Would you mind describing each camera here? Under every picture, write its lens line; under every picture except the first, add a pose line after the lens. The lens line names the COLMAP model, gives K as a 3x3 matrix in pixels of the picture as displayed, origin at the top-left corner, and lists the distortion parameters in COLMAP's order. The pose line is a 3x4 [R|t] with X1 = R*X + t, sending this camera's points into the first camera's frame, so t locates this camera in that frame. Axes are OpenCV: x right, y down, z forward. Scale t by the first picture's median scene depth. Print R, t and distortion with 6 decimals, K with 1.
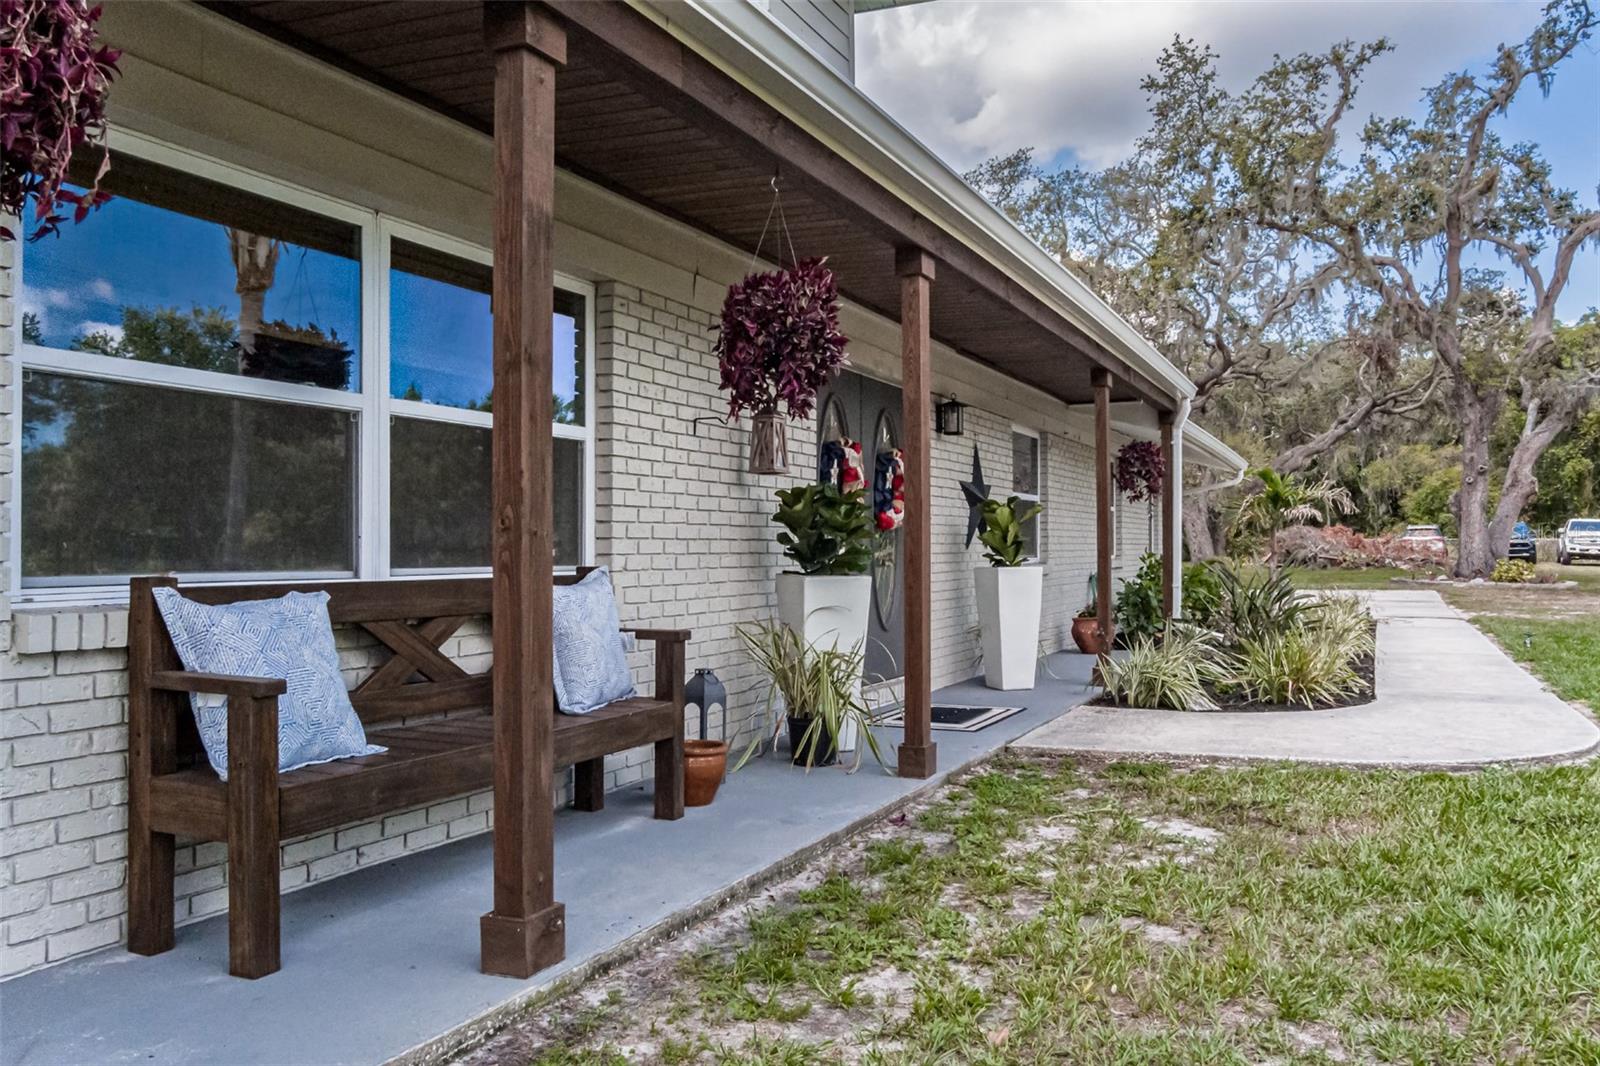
lens RADIAL K [[1415.0, 0, 804.2], [0, 1415.0, 553.5], [0, 0, 1]] dist [-0.020550, -0.010087]
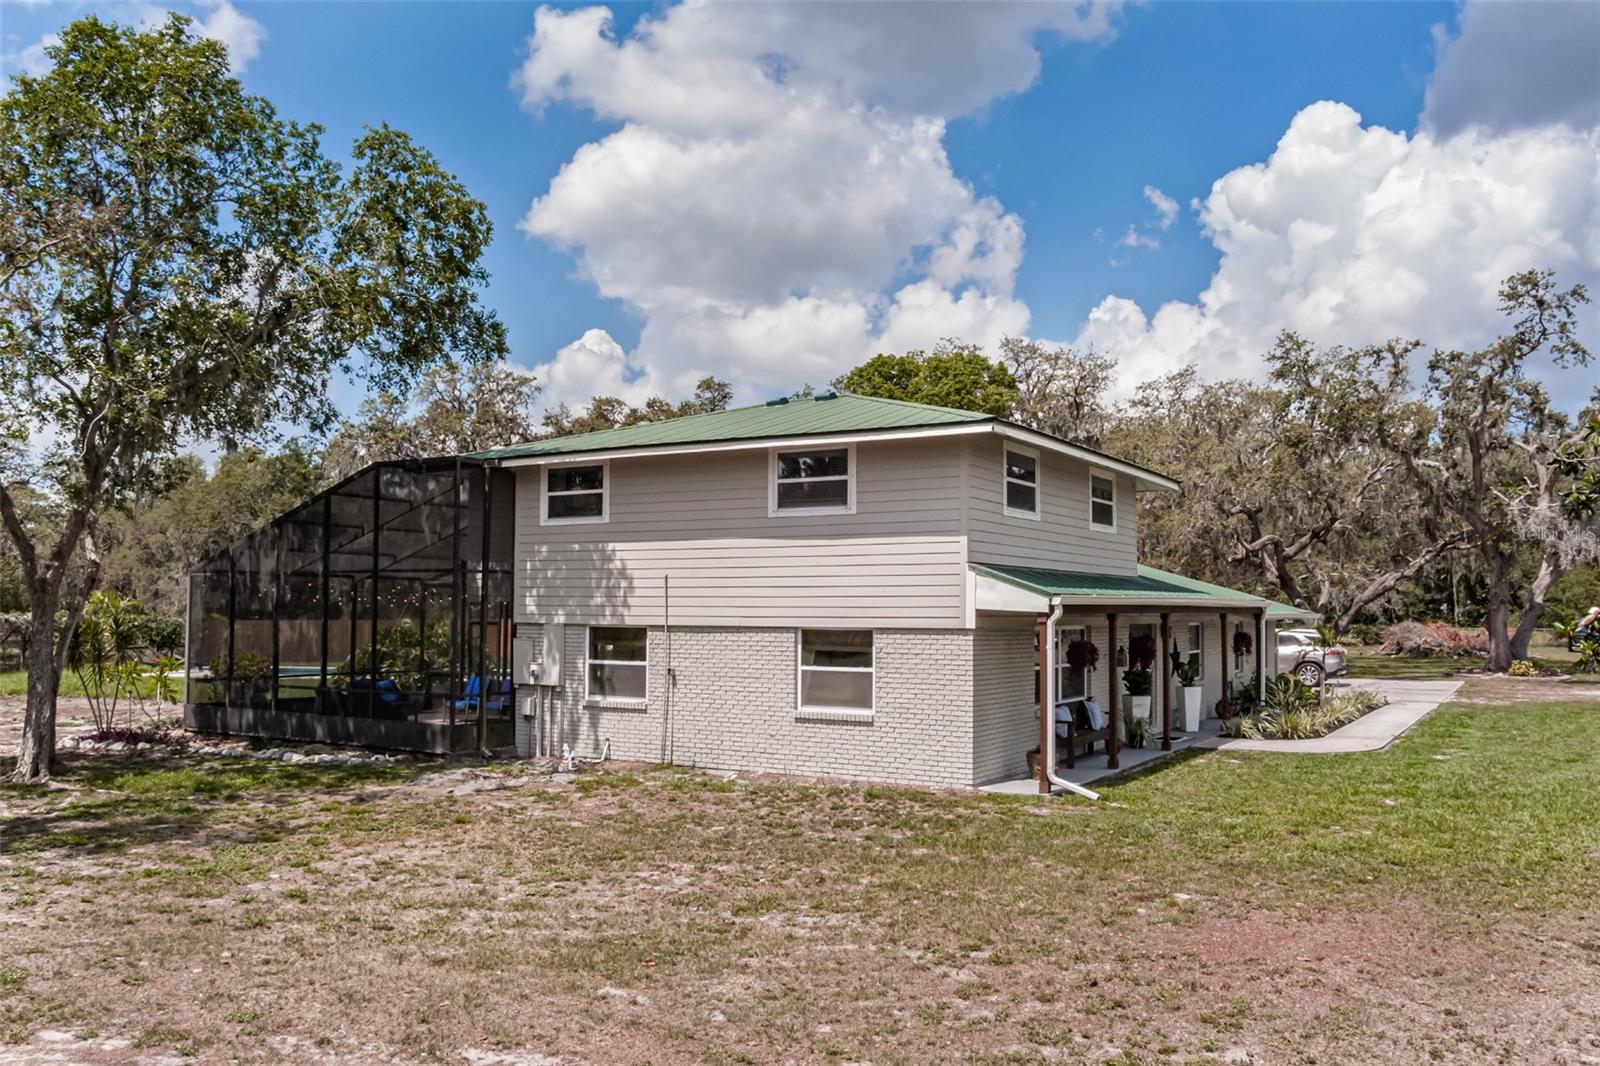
lens RADIAL K [[1415.0, 0, 804.2], [0, 1415.0, 553.5], [0, 0, 1]] dist [-0.020550, -0.010087]
pose [[0.993826, 0.004078, -0.110876, -0.134429], [-0.008710, 0.999108, -0.041323, -0.059089], [0.110609, 0.042034, 0.992975, -0.831120]]
